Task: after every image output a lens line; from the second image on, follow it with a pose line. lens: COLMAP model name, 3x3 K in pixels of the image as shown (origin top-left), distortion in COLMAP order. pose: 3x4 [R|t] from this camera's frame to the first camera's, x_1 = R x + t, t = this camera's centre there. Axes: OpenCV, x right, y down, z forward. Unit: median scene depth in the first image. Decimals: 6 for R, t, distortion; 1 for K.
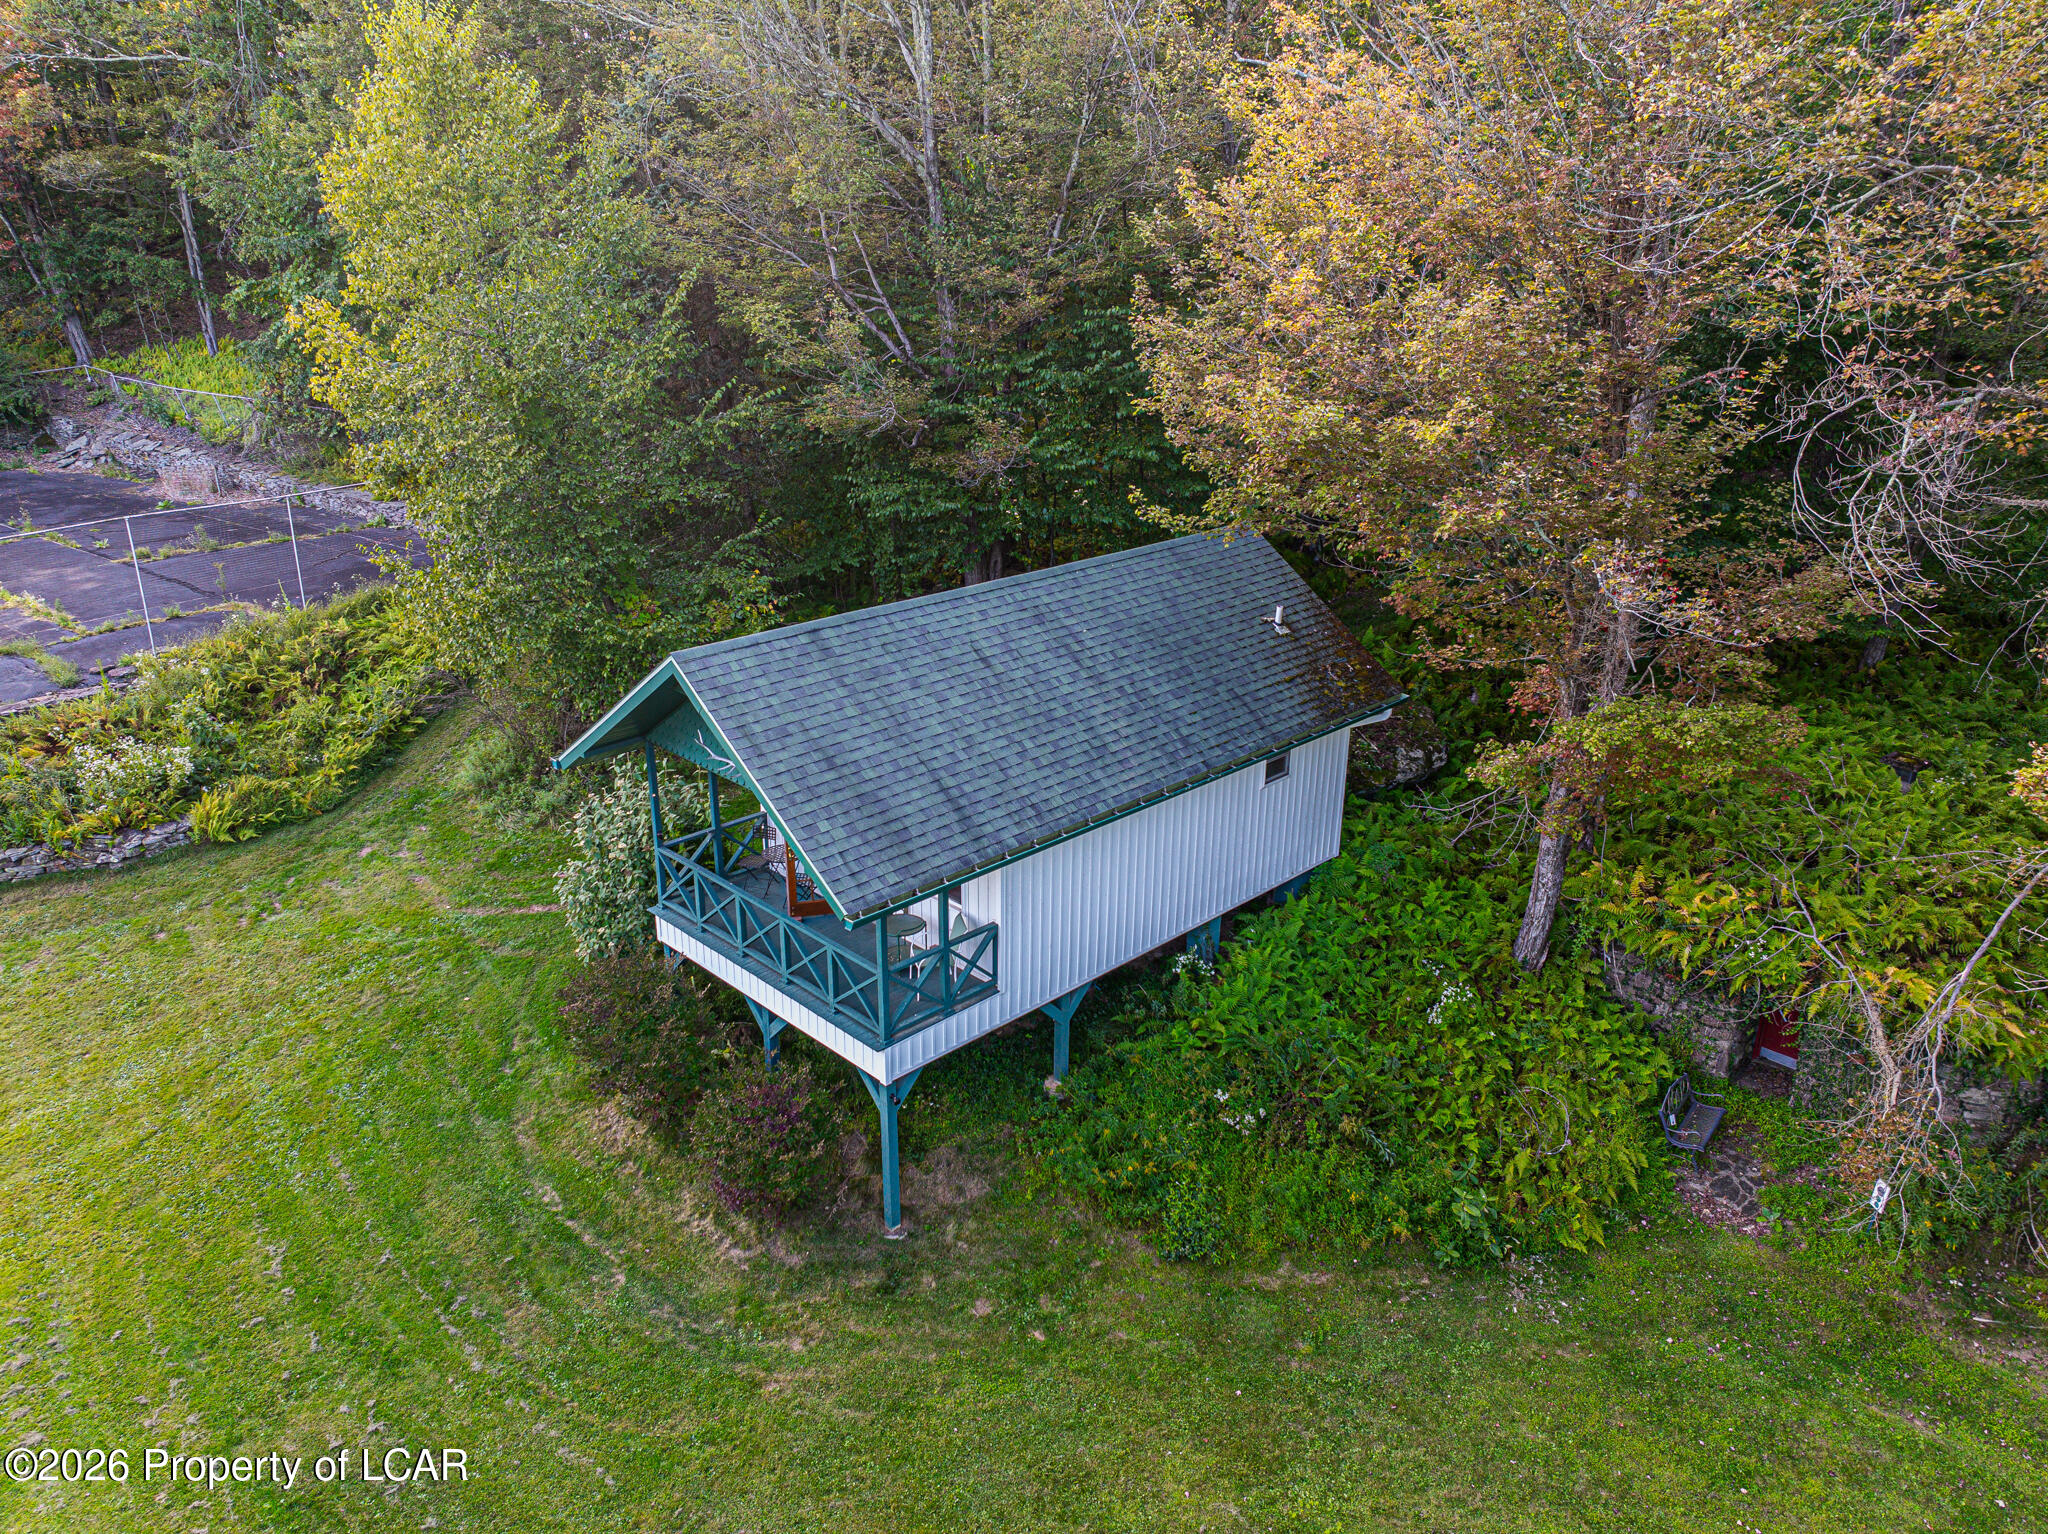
lens RADIAL K [[1429.5, 0, 1024.0], [0, 1429.5, 767.0], [0, 0, 1]] dist [-0.084589, 0.051758]
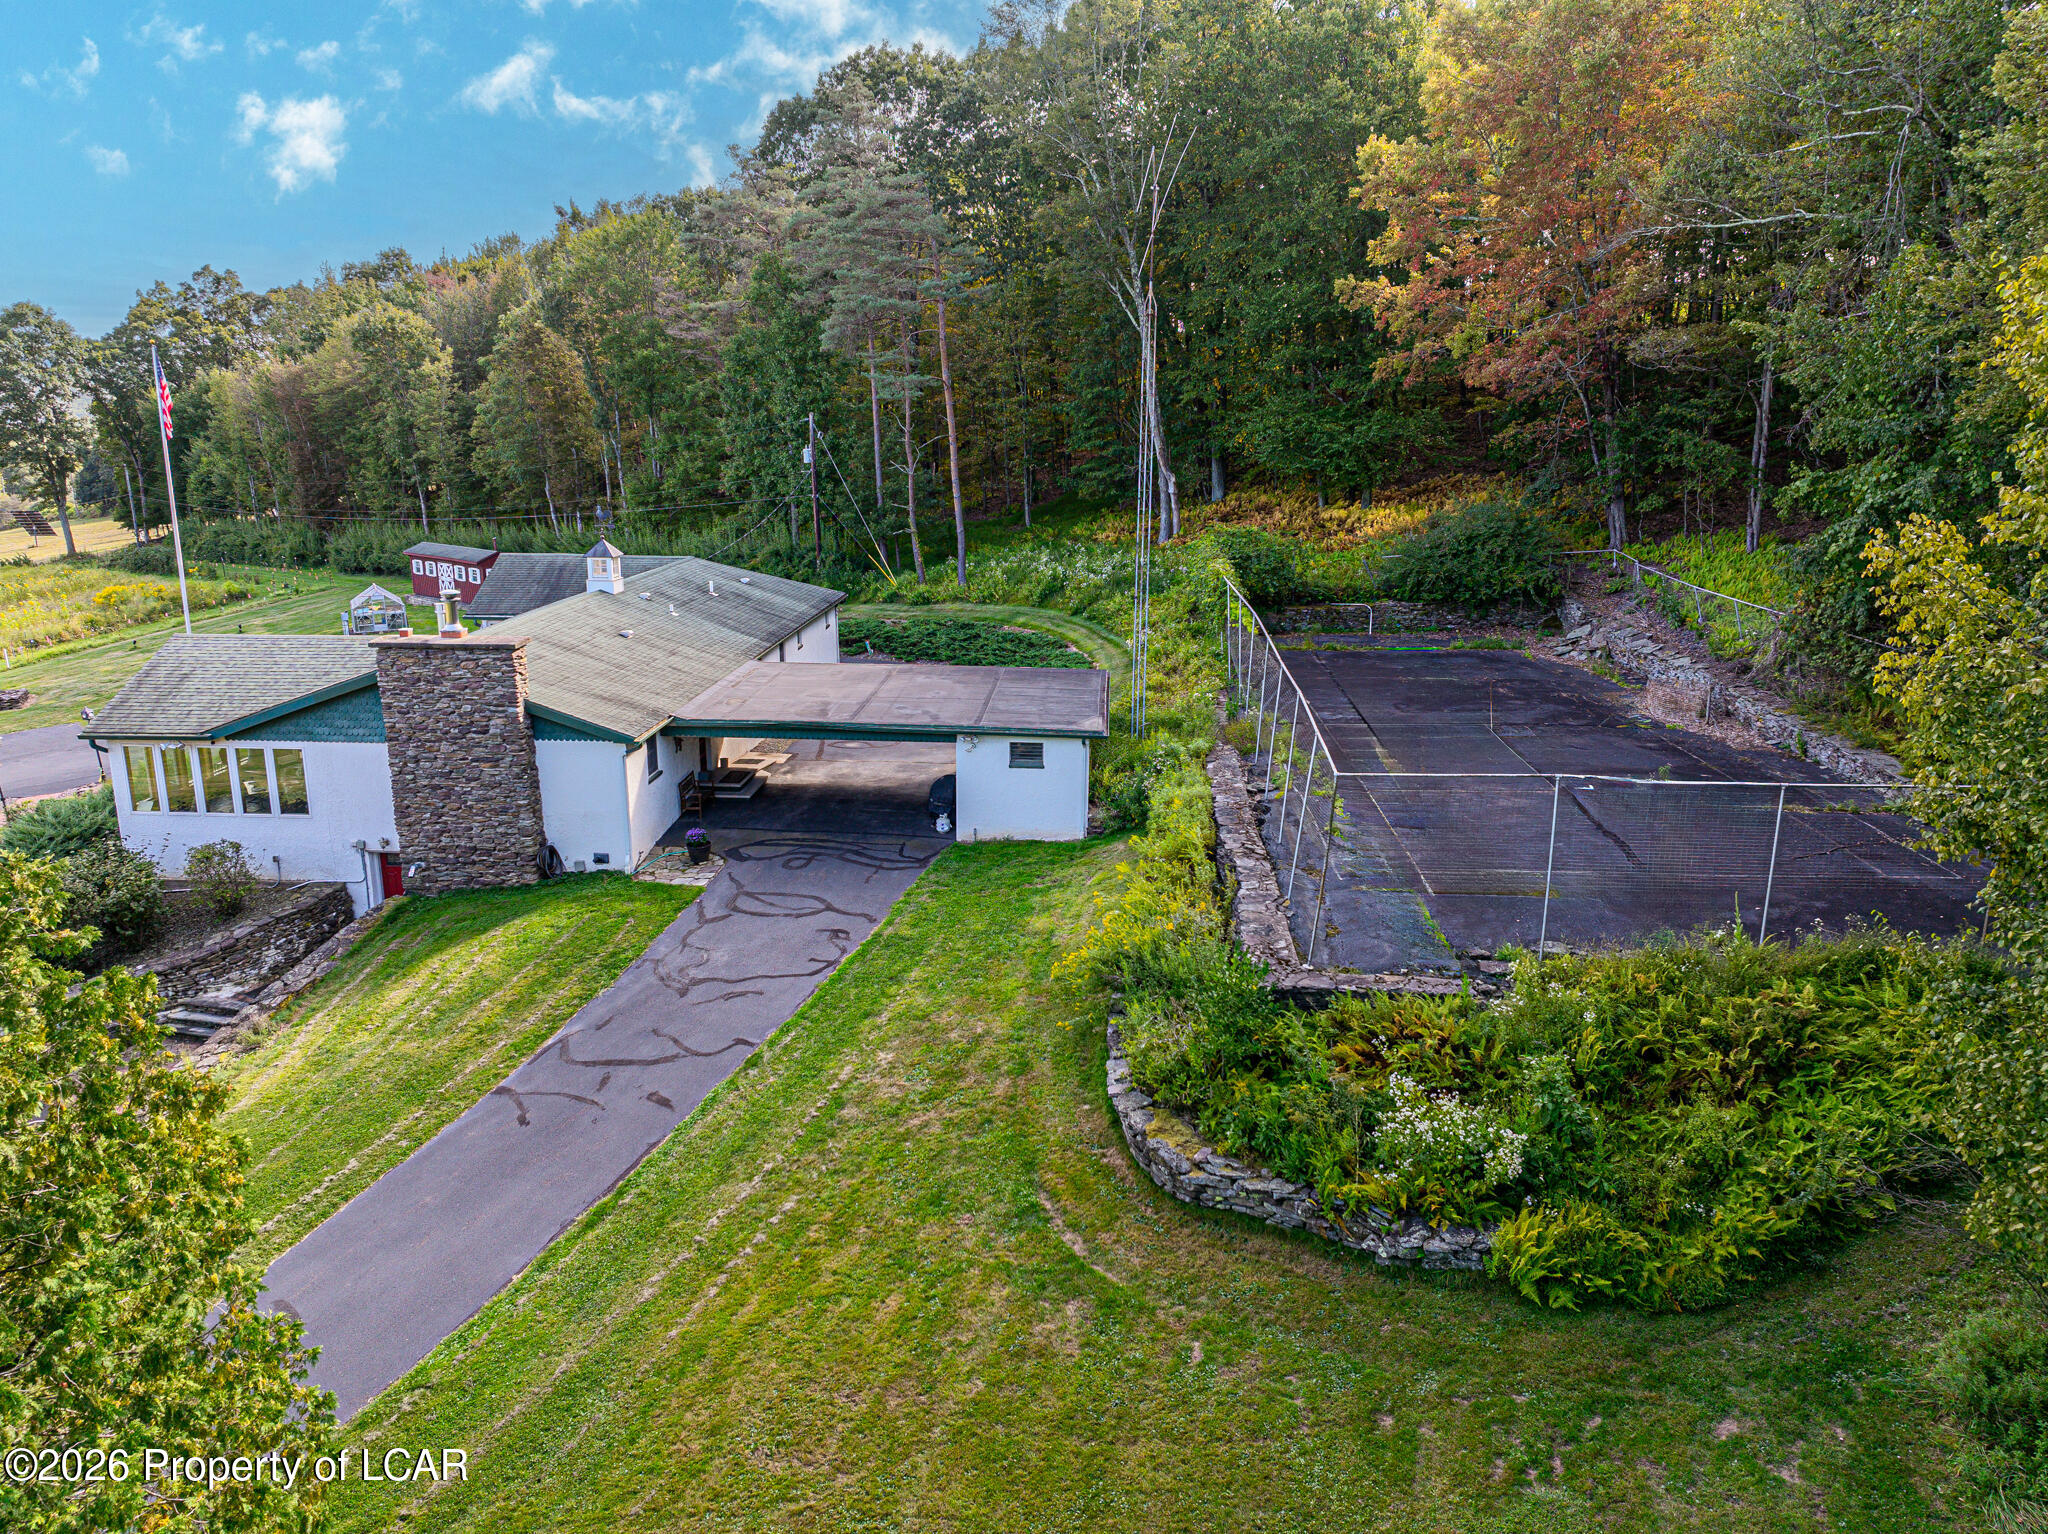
lens RADIAL K [[1487.6, 0, 1024.0], [0, 1487.6, 767.0], [0, 0, 1]] dist [-0.038897, 0.003680]
pose [[0.565202, 0.190137, -0.802742, -0.170159], [-0.297606, 0.954545, 0.016552, -0.108671], [0.769401, 0.229545, 0.596096, 0.301183]]
